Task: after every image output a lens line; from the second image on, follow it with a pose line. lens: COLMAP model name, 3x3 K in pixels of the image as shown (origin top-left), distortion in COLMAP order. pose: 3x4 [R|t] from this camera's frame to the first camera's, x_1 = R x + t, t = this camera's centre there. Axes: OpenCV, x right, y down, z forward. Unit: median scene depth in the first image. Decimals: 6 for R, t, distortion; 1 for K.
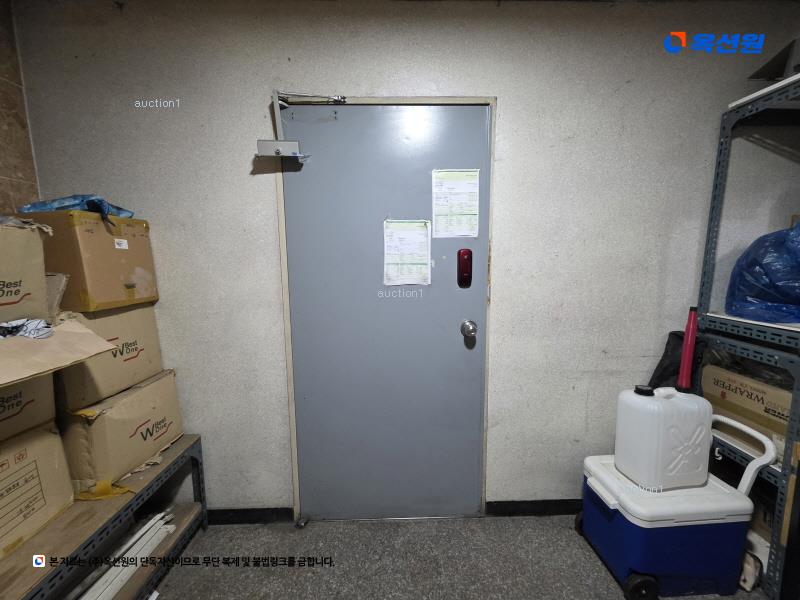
lens RADIAL K [[320.4, 0, 400.0], [0, 320.4, 299.0], [0, 0, 1]] dist [0.003806, 0.000294]
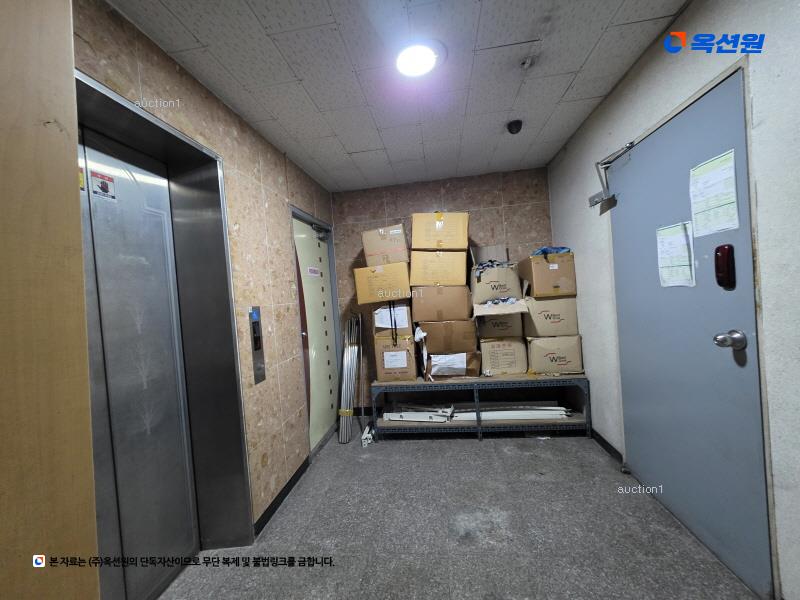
lens RADIAL K [[320.4, 0, 398.7], [0, 320.4, 298.2], [0, 0, 1]] dist [0.003806, 0.000294]
pose [[-0.147808, 0.037942, -0.988288, 1.210955], [-0.048991, 0.997756, 0.045633, -0.010075], [0.987802, 0.055162, -0.145617, 0.277689]]
